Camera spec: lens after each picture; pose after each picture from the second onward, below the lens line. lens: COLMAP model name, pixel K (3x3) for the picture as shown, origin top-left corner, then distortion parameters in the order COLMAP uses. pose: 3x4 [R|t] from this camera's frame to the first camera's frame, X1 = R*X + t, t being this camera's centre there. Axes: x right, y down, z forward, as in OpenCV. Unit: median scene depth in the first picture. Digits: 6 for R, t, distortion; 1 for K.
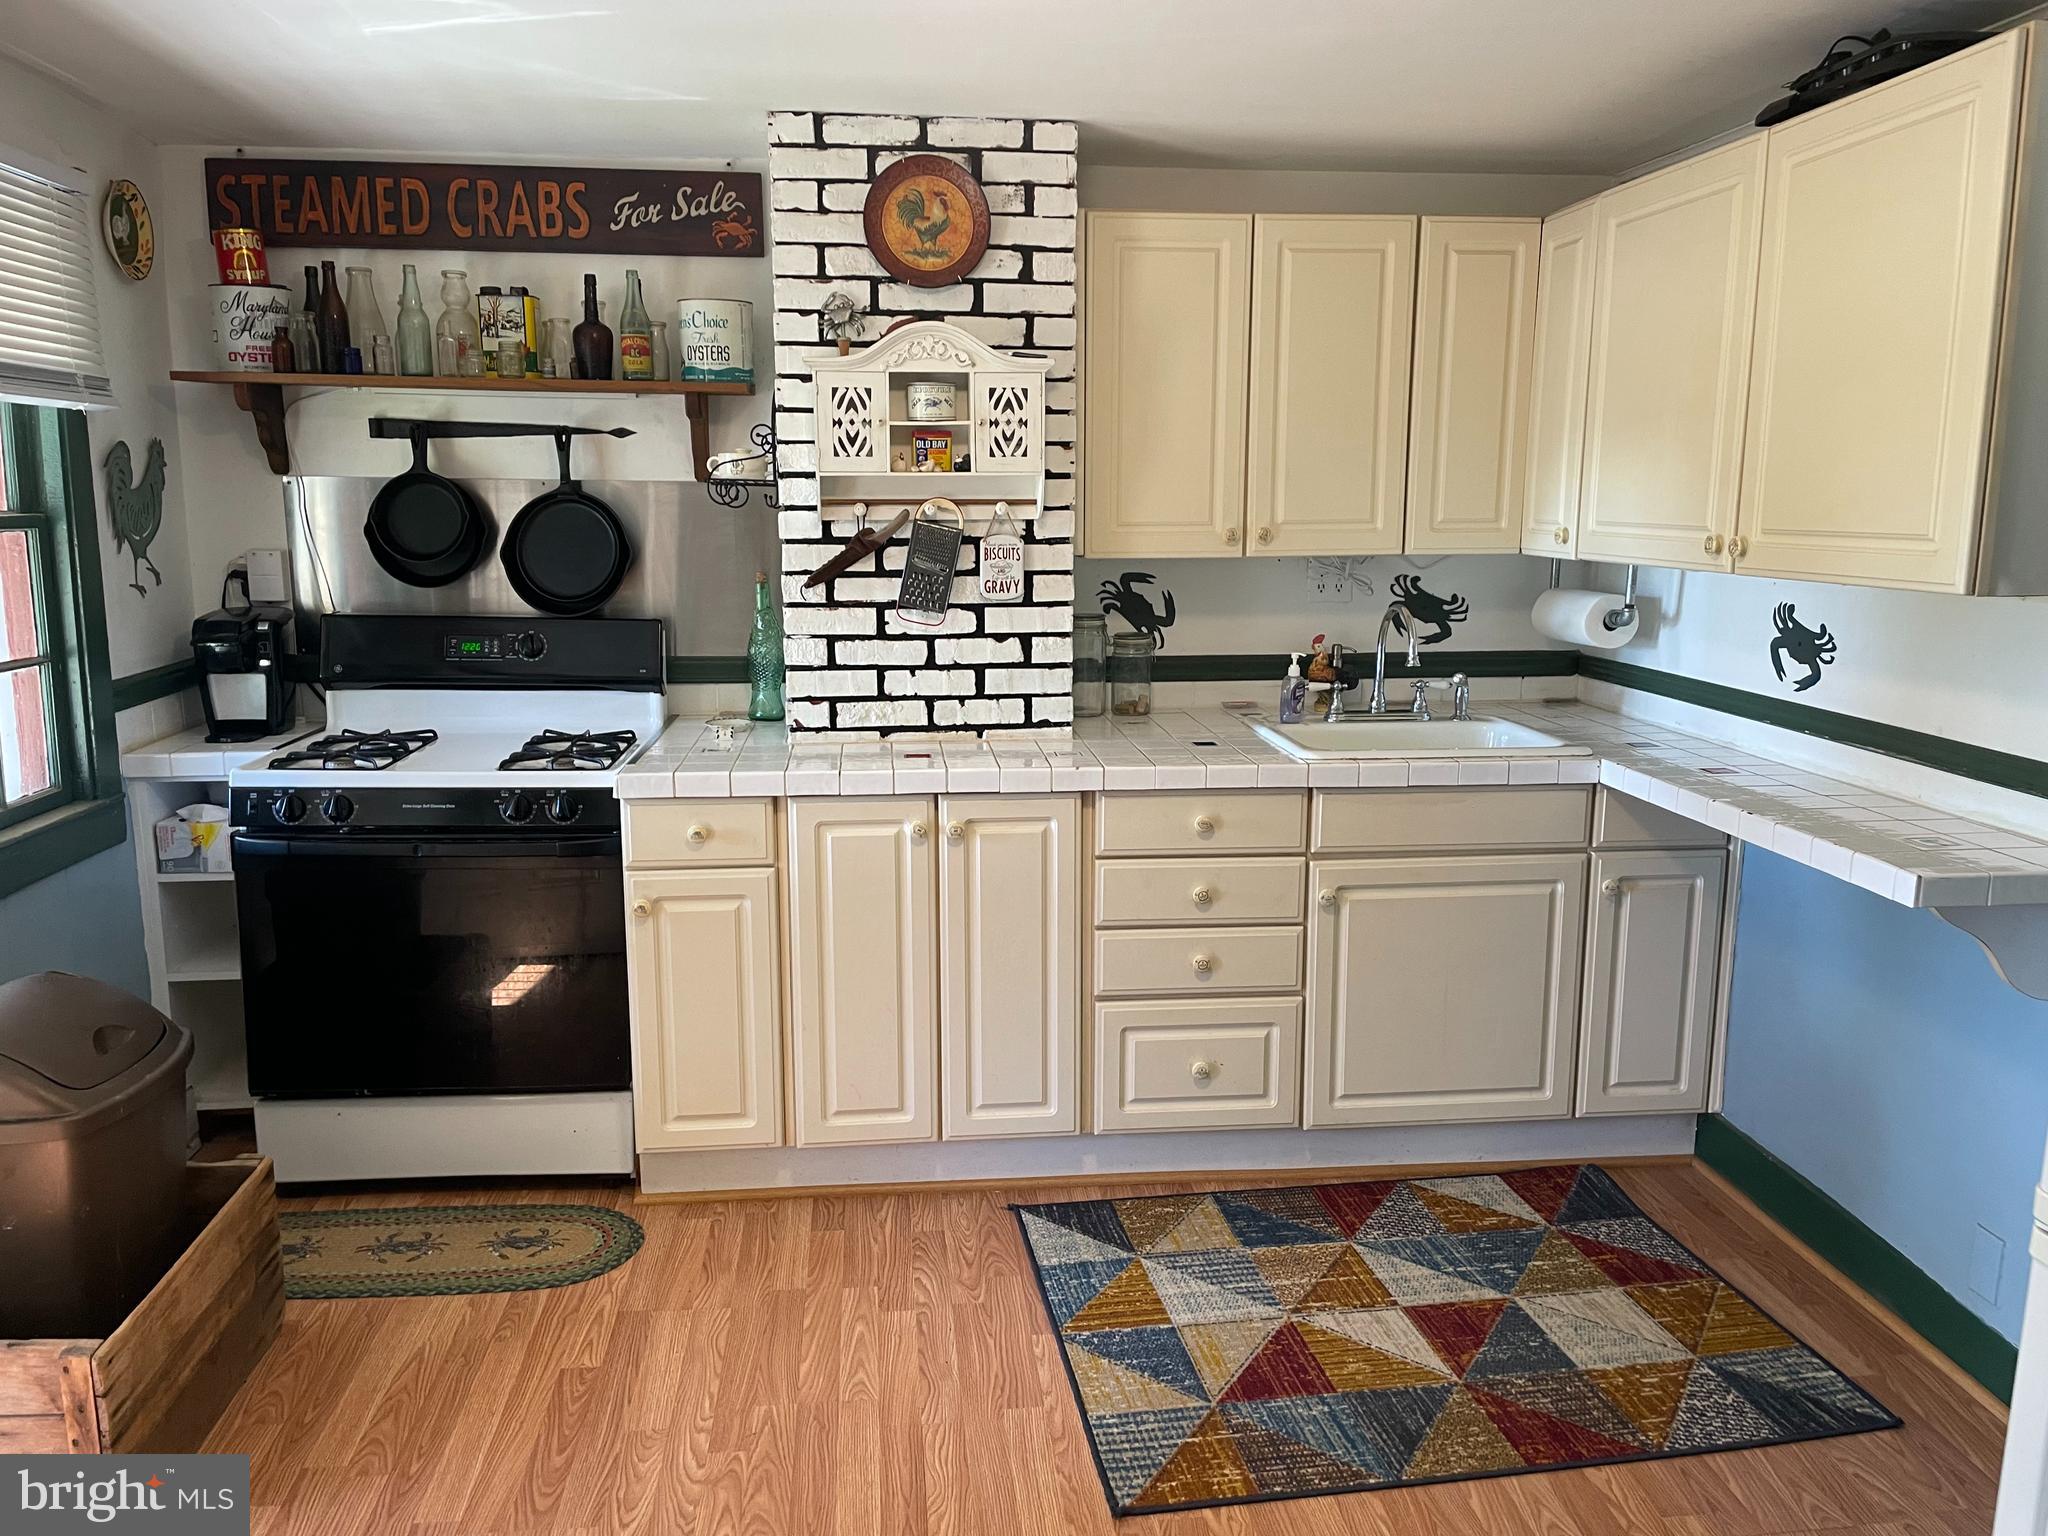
lens RADIAL K [[1543.3, 0, 1019.1], [0, 1543.3, 781.4], [0, 0, 1]] dist [0.083096, -0.105466]
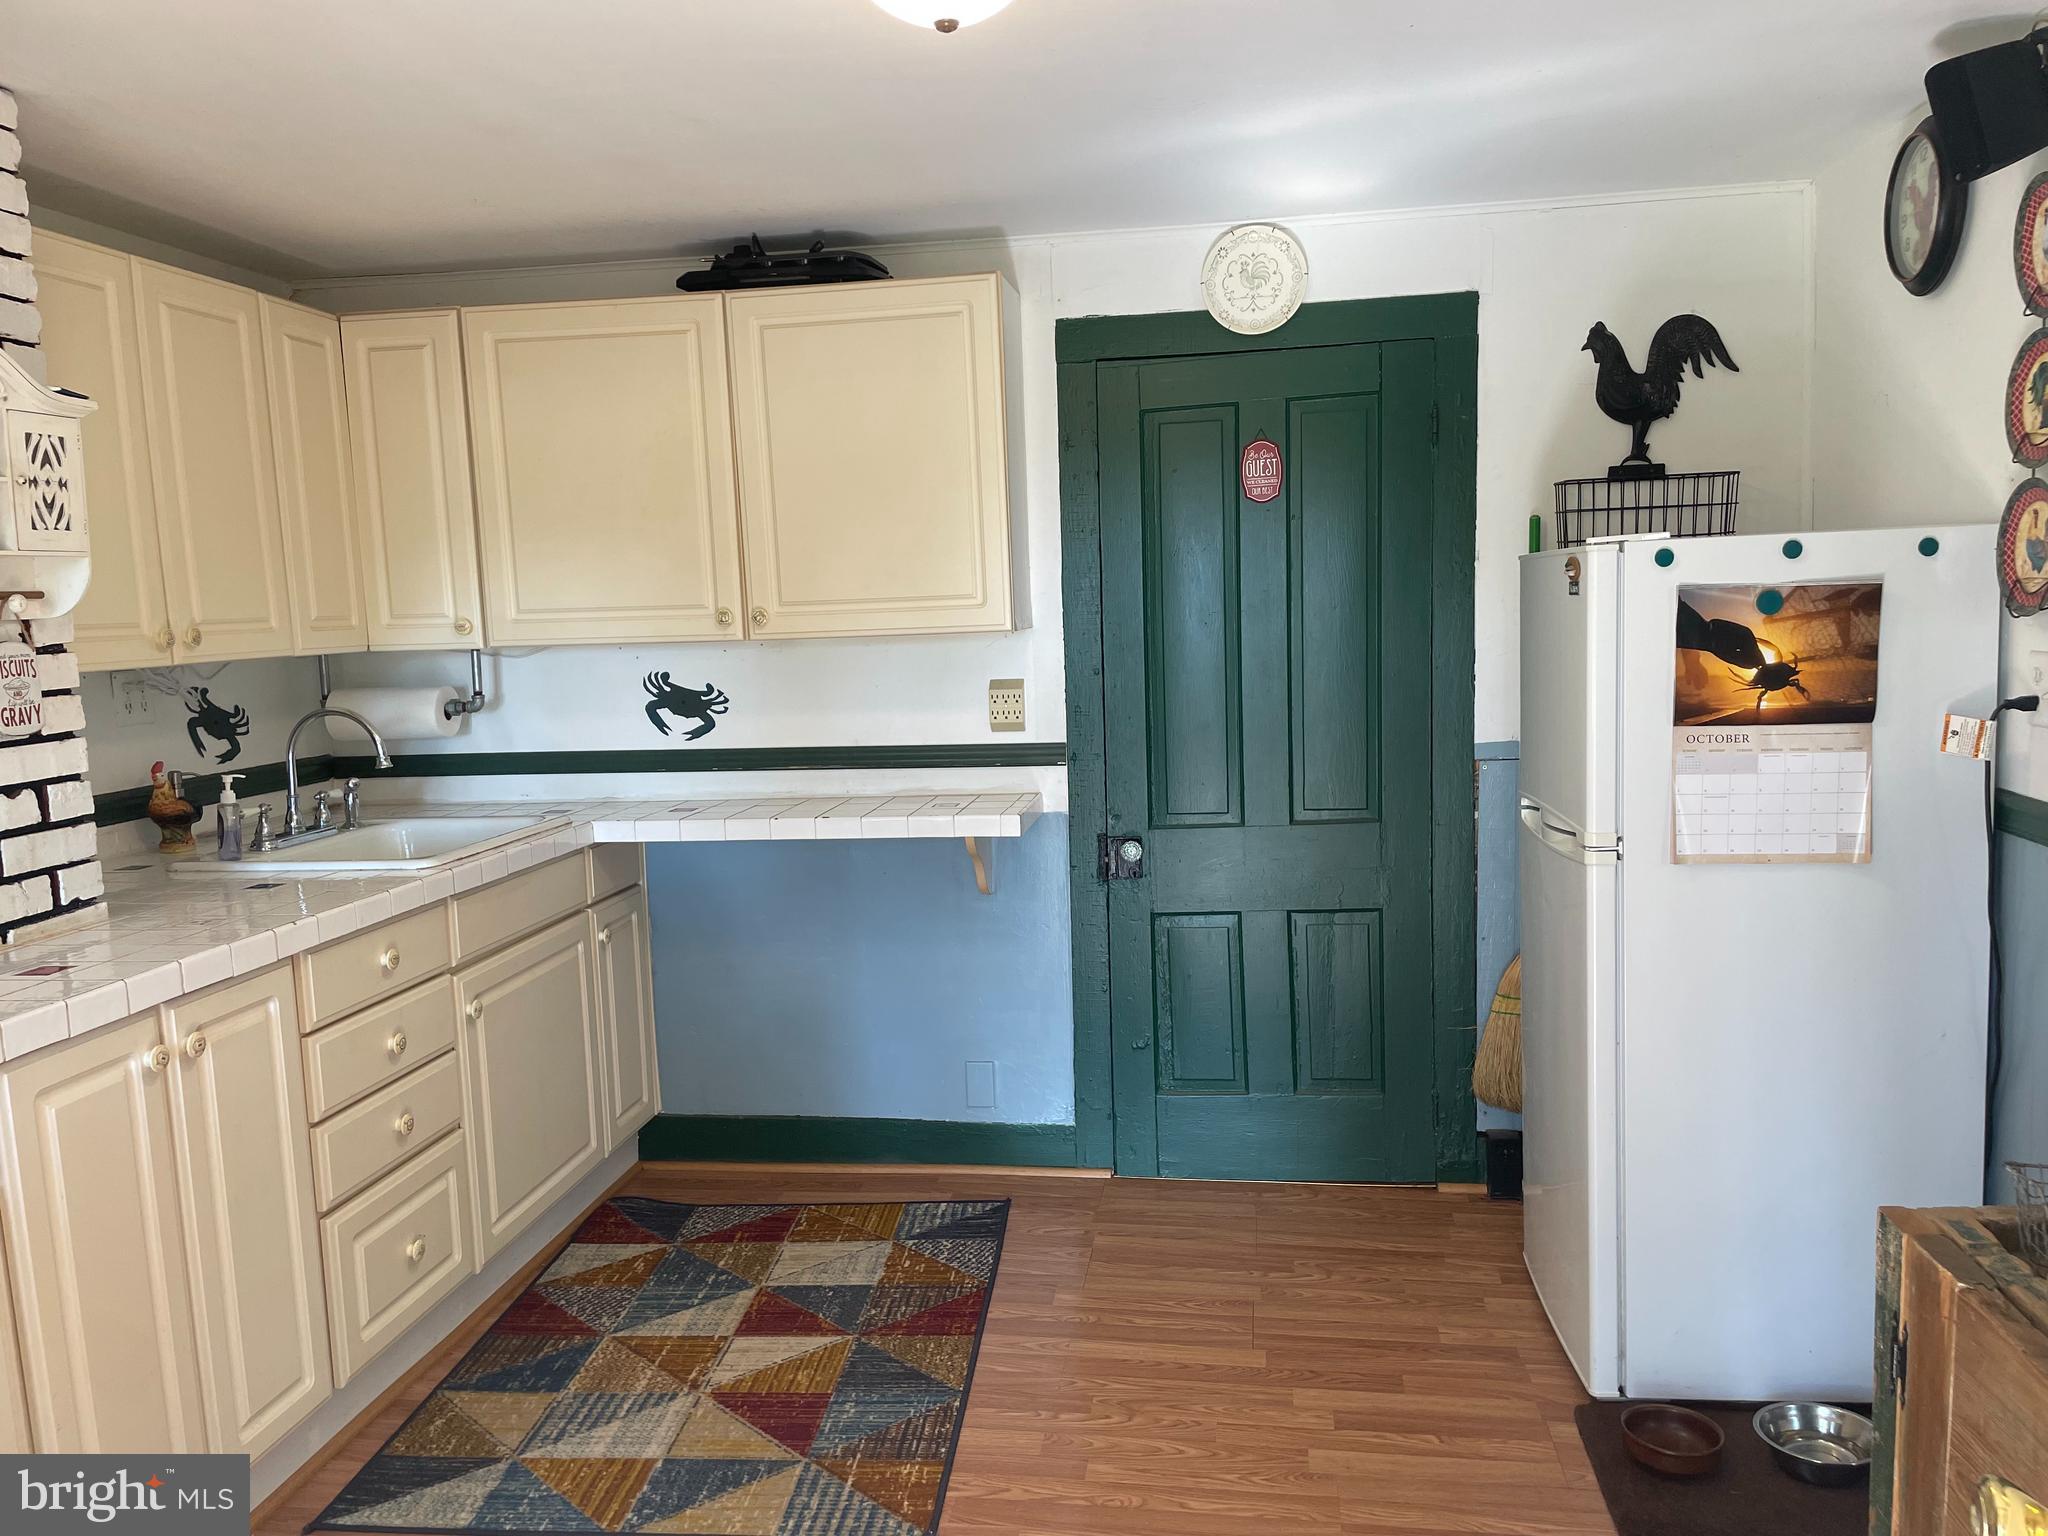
lens RADIAL K [[1557.6, 0, 1032.3], [0, 1557.6, 775.0], [0, 0, 1]] dist [0.084088, -0.107649]
pose [[0.240127, -0.118617, 0.963467, -0.626579], [0.215615, 0.974232, 0.066204, -0.053442], [-0.946493, 0.191841, 0.259515, 0.421519]]
